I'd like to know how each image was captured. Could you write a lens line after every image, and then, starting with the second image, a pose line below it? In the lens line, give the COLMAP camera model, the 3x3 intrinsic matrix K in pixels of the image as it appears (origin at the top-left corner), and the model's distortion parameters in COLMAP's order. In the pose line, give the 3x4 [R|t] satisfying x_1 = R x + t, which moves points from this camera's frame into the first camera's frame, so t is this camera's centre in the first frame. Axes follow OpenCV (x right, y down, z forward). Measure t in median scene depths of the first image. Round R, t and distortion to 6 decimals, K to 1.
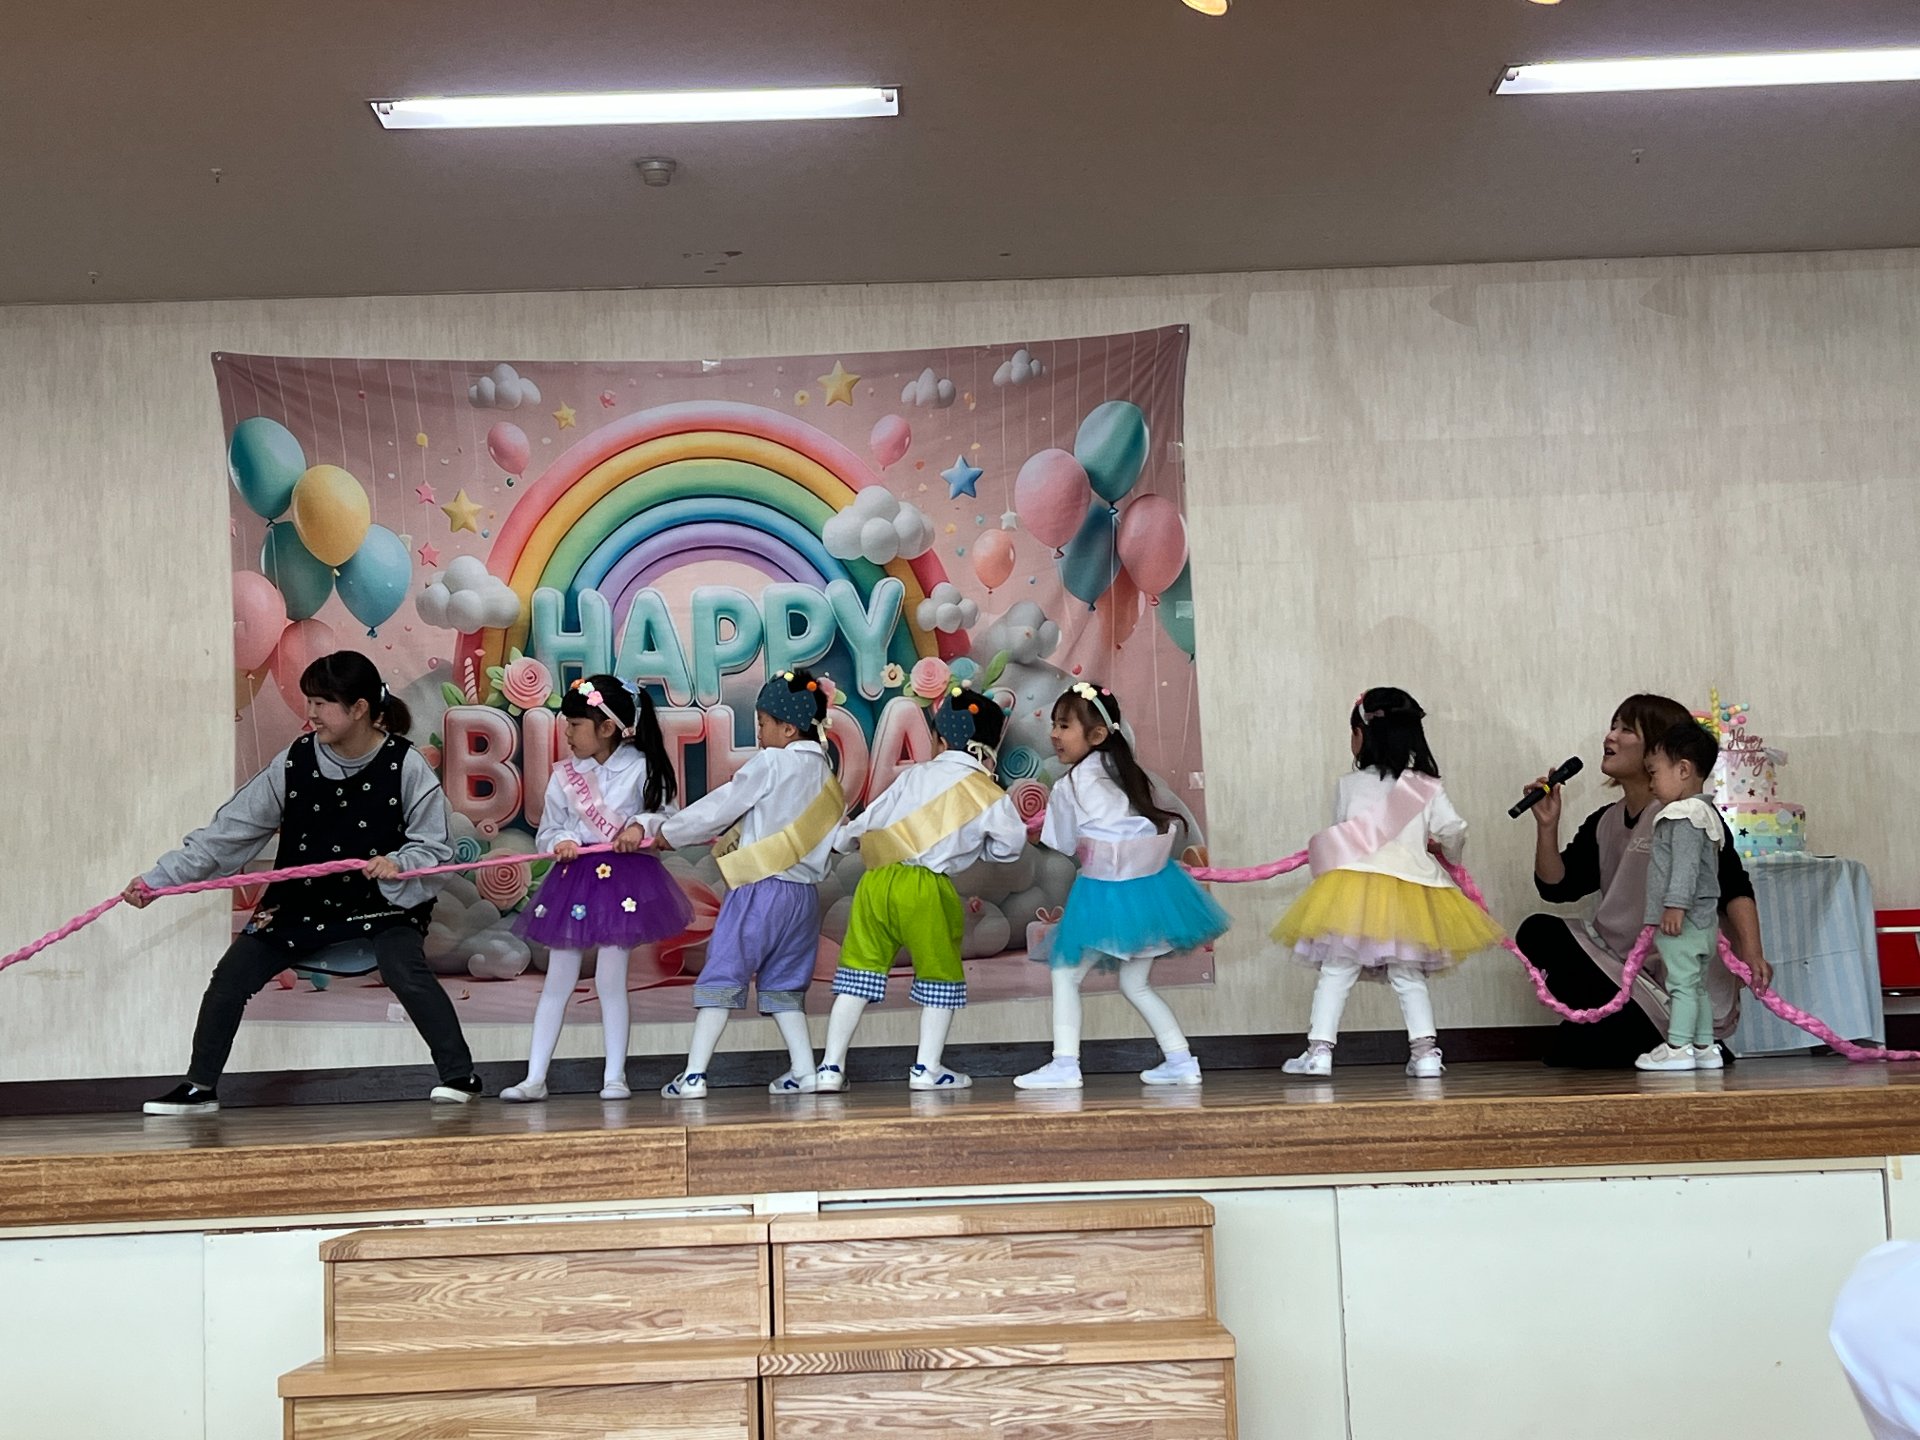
lens RADIAL K [[2844.8, 0, 960.0], [0, 2844.8, 720.0], [0, 0, 1]] dist [0.241097, -0.906266]
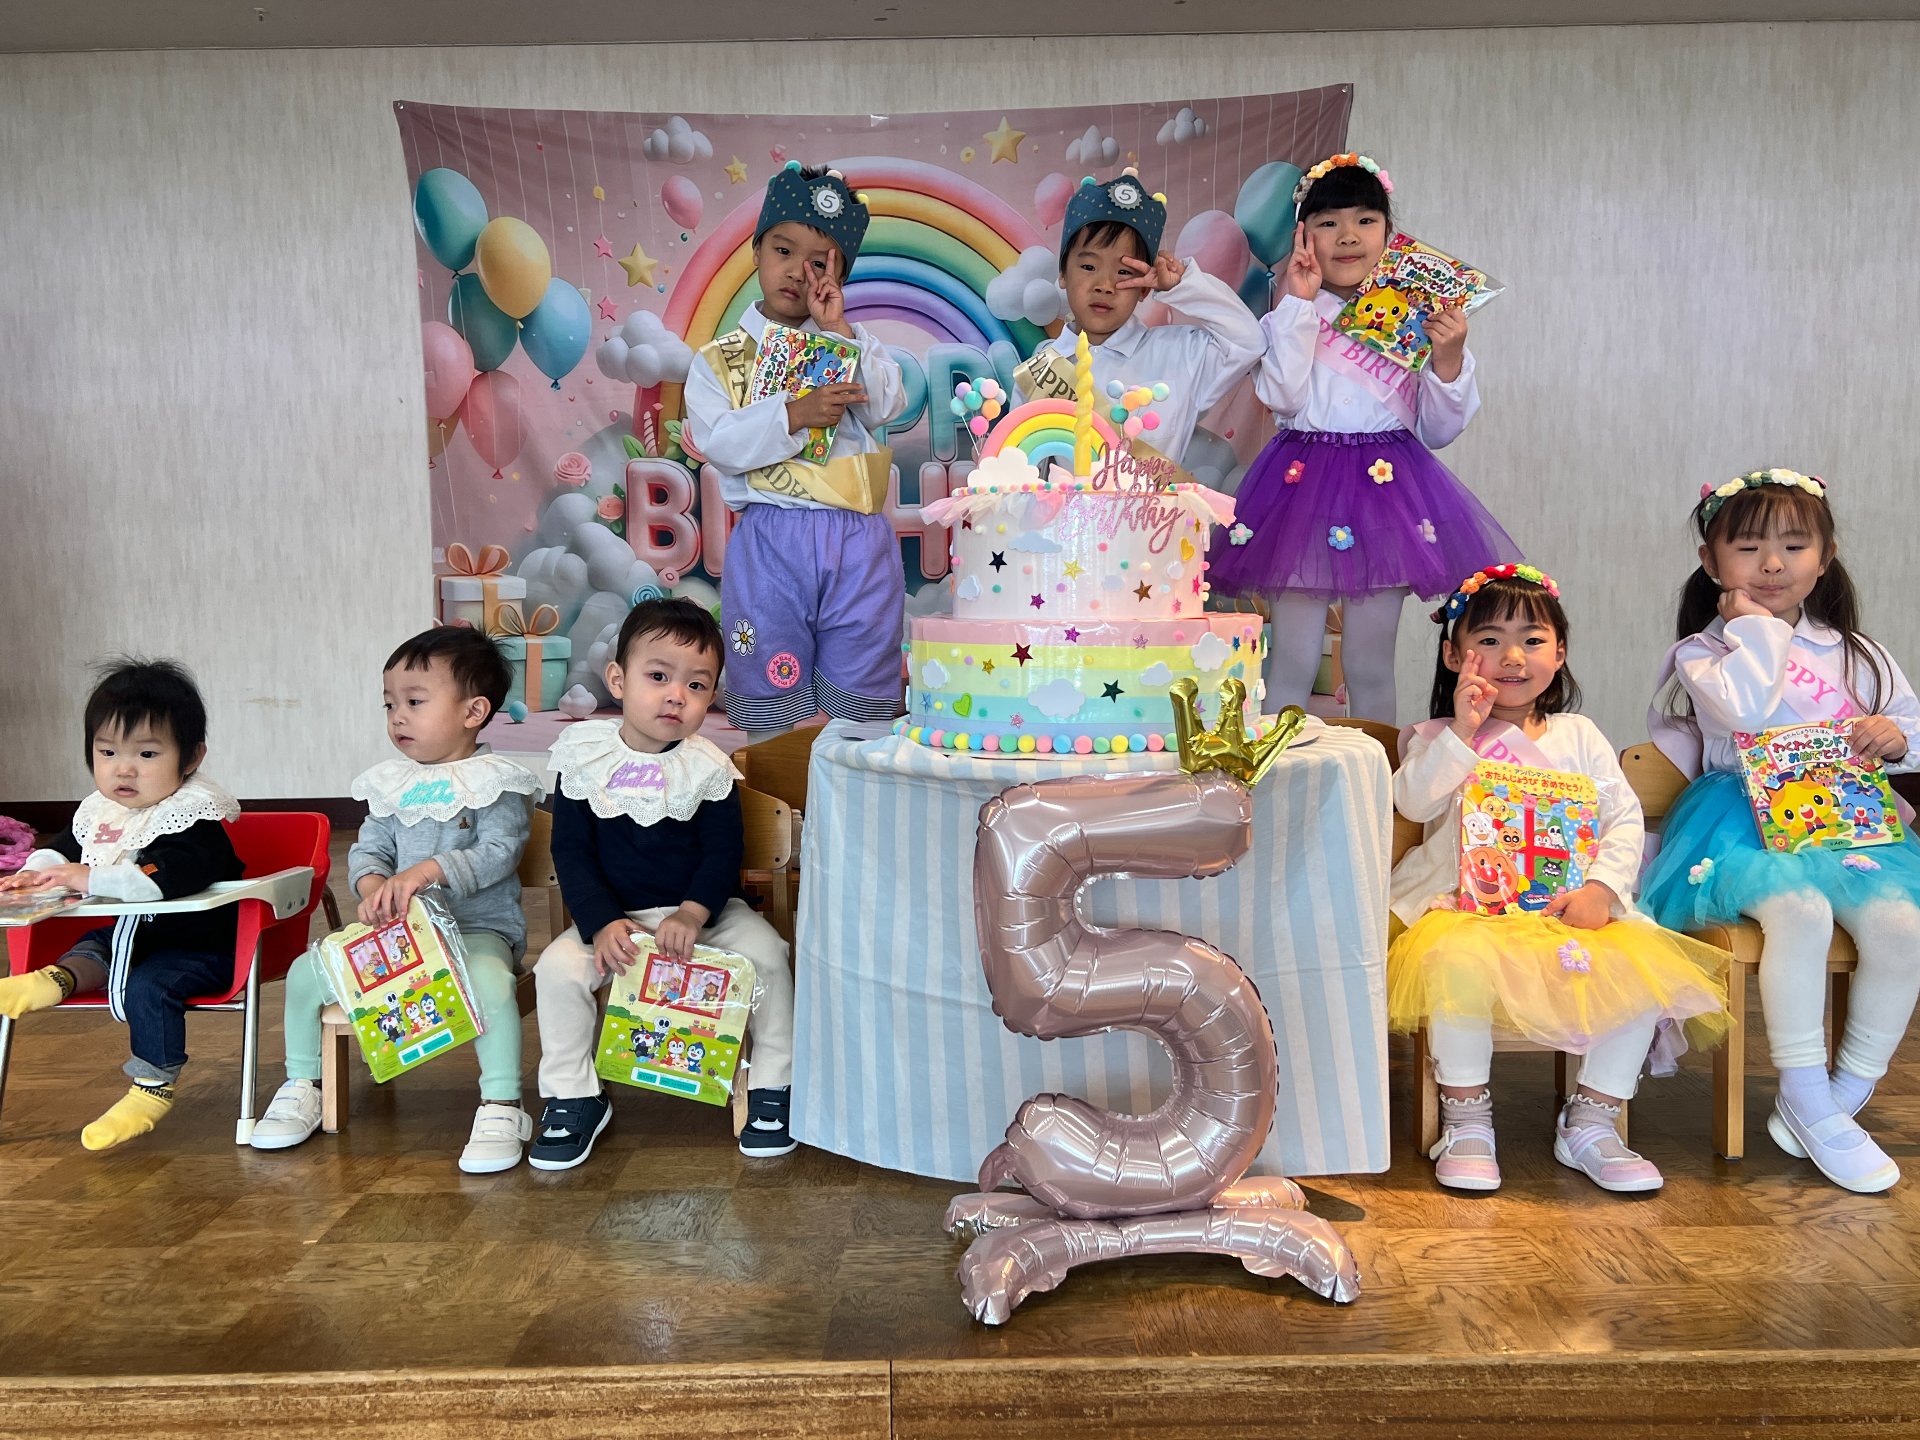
lens RADIAL K [[1624.9, 0, 969.2], [0, 1624.9, 729.7], [0, 0, 1]] dist [0.059712, -0.070550]
pose [[0.999713, 0.019861, -0.013385, -0.043445], [-0.016915, 0.981160, 0.192454, -0.024291], [0.016955, -0.192172, 0.981215, 0.392668]]
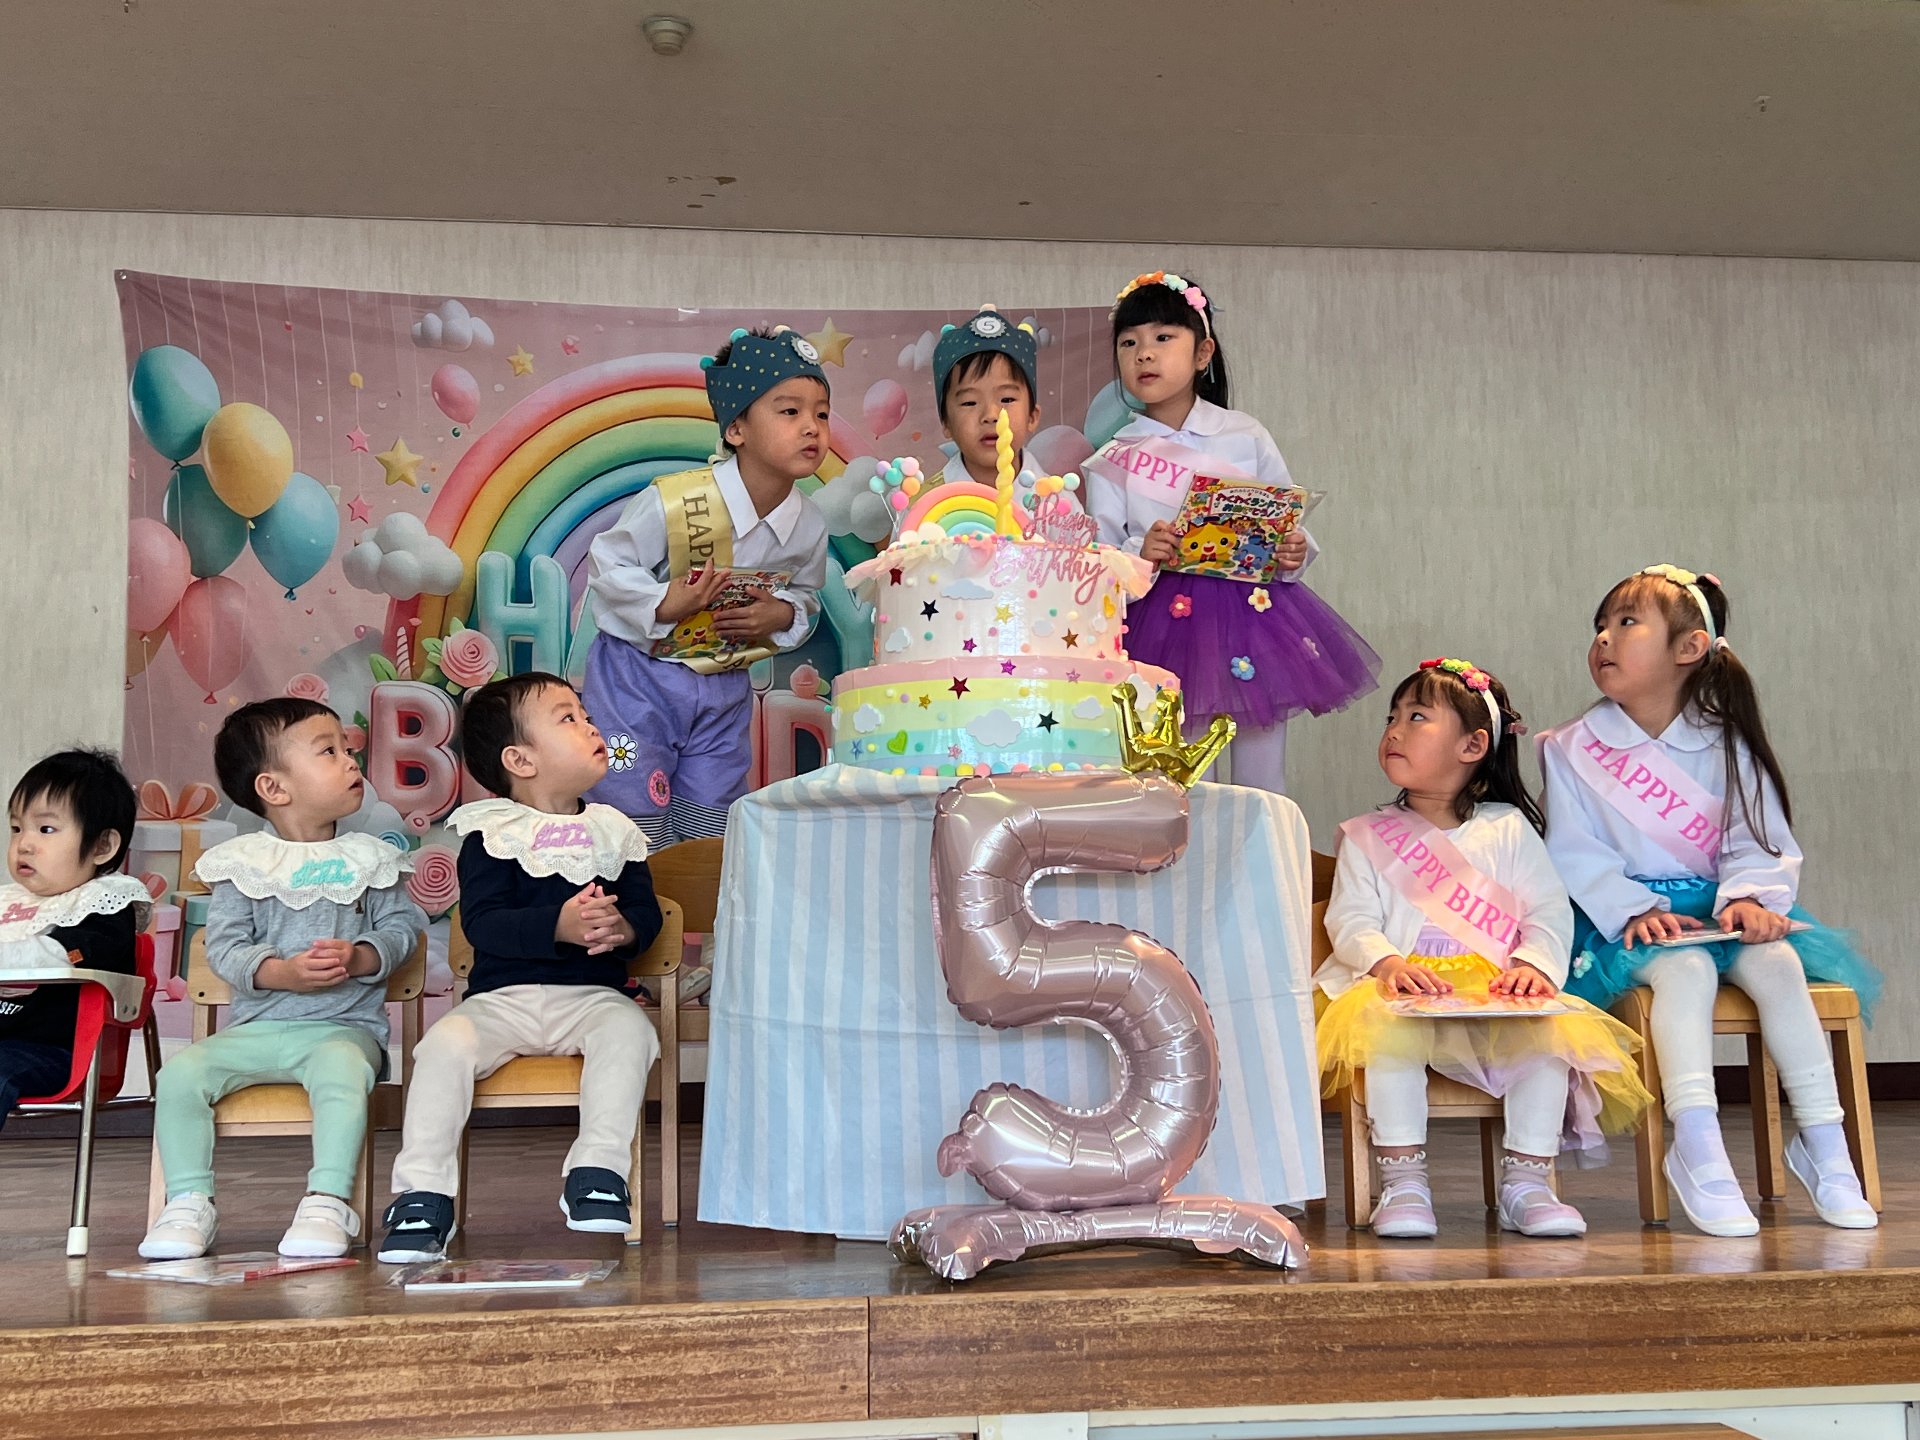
lens RADIAL K [[2192.8, 0, 959.0], [0, 2192.8, 730.0], [0, 0, 1]] dist [0.145924, -0.374859]
pose [[0.993997, 0.033210, 0.104243, -0.071040], [-0.030853, 0.999232, -0.024141, 0.020931], [-0.104964, 0.020780, 0.994259, 0.306478]]
